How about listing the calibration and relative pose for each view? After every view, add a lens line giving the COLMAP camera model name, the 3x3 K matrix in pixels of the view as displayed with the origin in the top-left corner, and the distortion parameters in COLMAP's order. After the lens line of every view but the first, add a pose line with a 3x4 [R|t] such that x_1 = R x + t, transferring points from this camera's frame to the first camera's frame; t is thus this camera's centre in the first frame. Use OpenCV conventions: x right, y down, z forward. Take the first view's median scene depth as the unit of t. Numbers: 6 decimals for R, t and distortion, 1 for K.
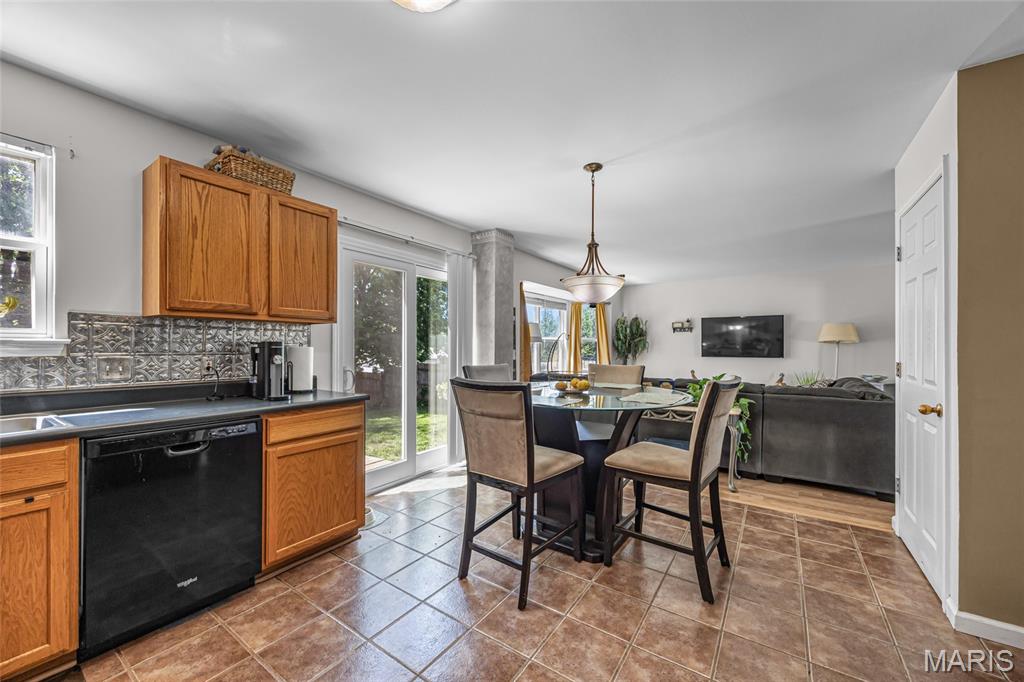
lens RADIAL K [[394.5, 0, 498.9], [0, 394.5, 345.6], [0, 0, 1]] dist [-0.001432, -0.000134]
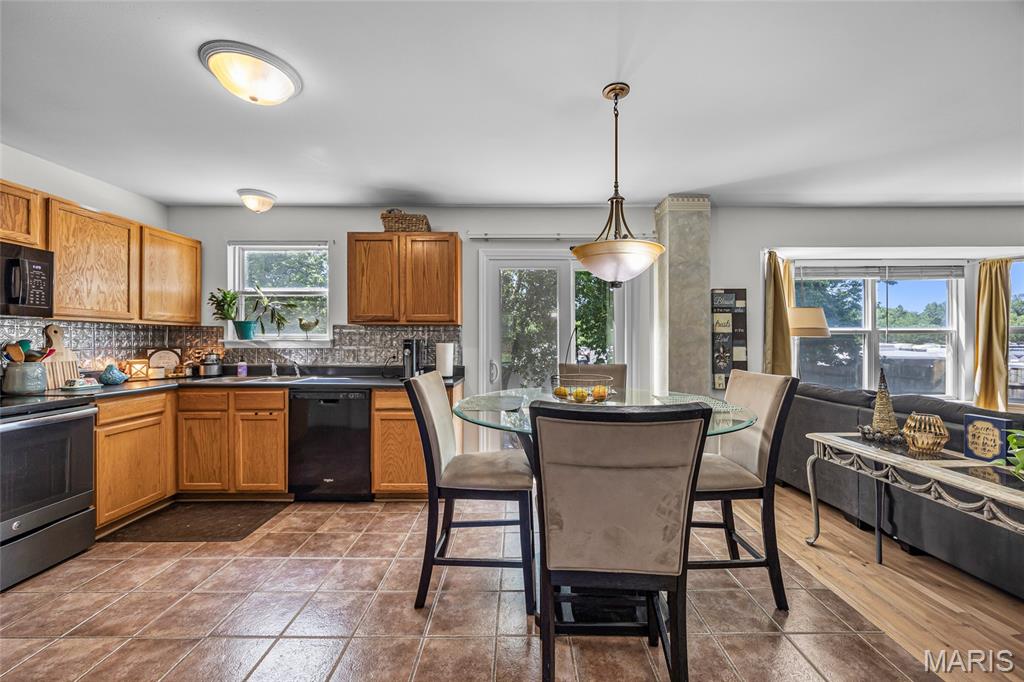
lens RADIAL K [[394.5, 0, 511.2], [0, 394.5, 341.4], [0, 0, 1]] dist [-0.001432, -0.000134]
pose [[0.577031, -0.001379, -0.816721, 0.892254], [0.001878, 0.999998, -0.000362, -0.002309], [0.816720, -0.001325, 0.577032, 0.548221]]
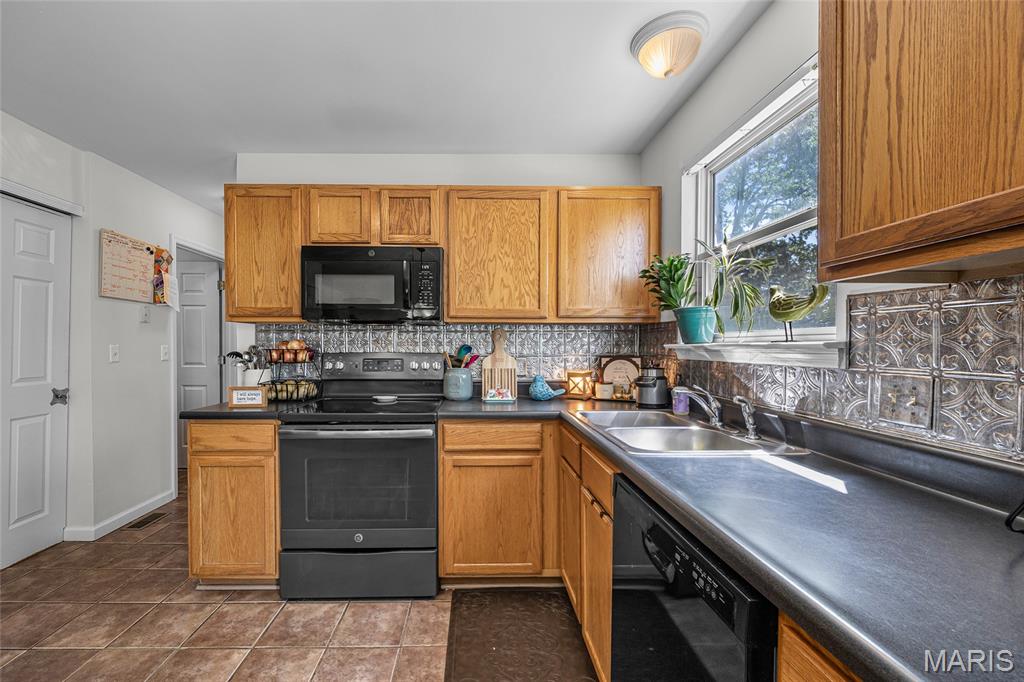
lens RADIAL K [[422.2, 0, 476.1], [0, 422.2, 350.8], [0, 0, 1]] dist [-0.000522, -0.000538]
pose [[-0.805251, 0.003248, -0.592925, -0.237861], [-0.003534, 0.999941, 0.010276, -0.005336], [0.592924, 0.010370, -0.805192, 1.078094]]
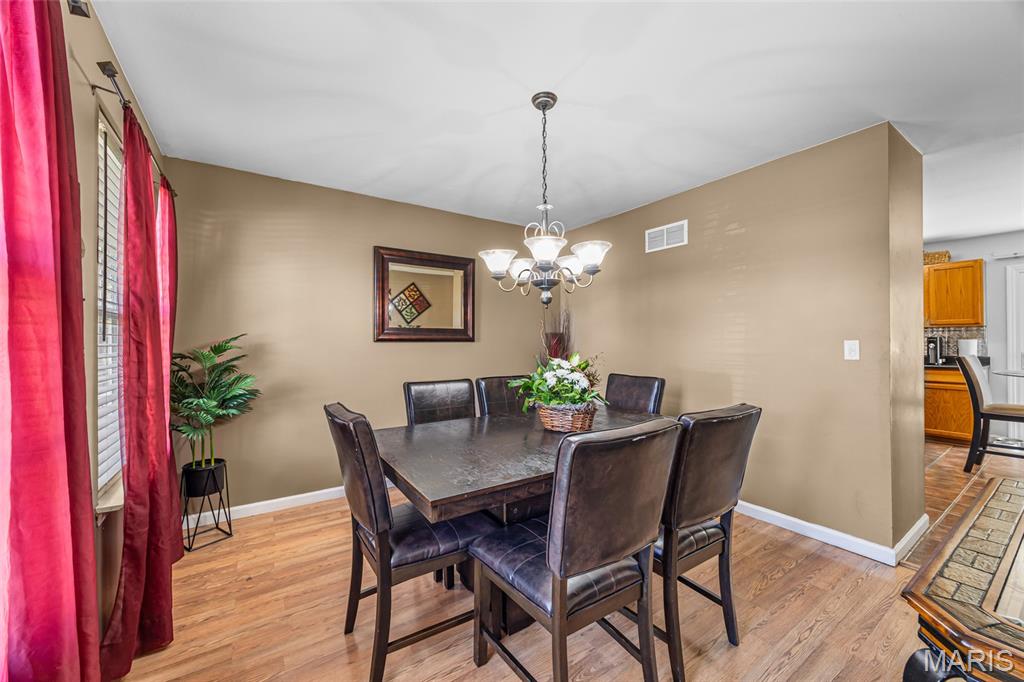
lens RADIAL K [[394.5, 0, 516.8], [0, 394.5, 340.1], [0, 0, 1]] dist [-0.001432, -0.000134]
pose [[-0.337898, -0.000108, -0.941183, 2.405466], [0.010399, 0.999939, -0.003848, -0.011221], [0.941125, -0.011087, -0.337876, -0.412366]]
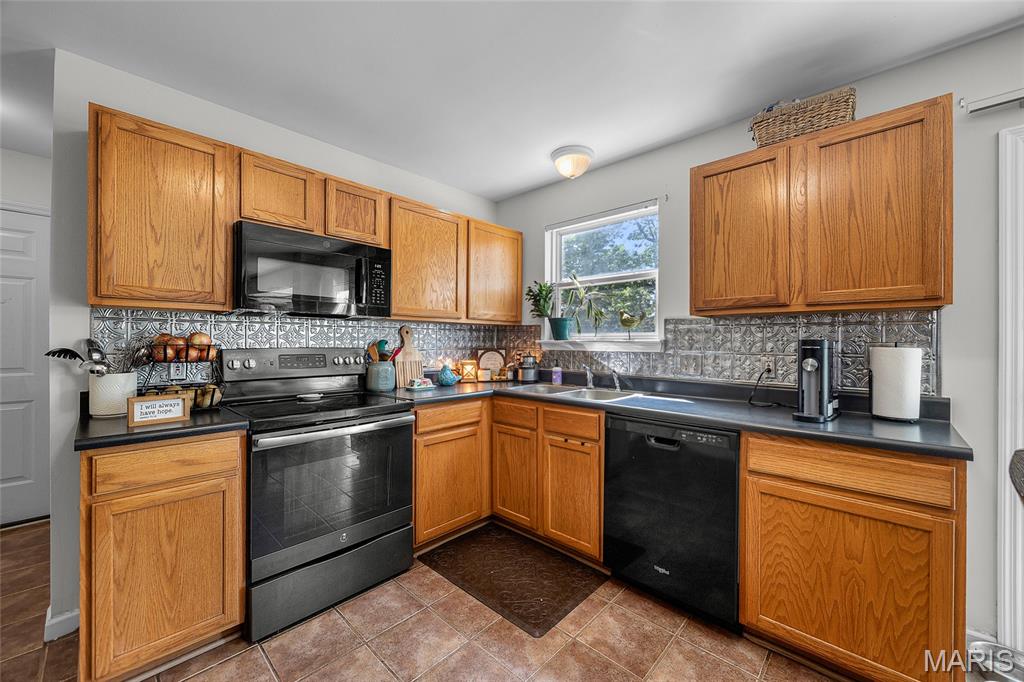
lens RADIAL K [[394.5, 0, 519.0], [0, 394.5, 341.6], [0, 0, 1]] dist [-0.001432, -0.000134]
pose [[-0.127380, -0.003246, -0.991849, 0.249690], [-0.004285, 0.999987, -0.002722, -0.003064], [0.991845, 0.003904, -0.127392, 0.626987]]
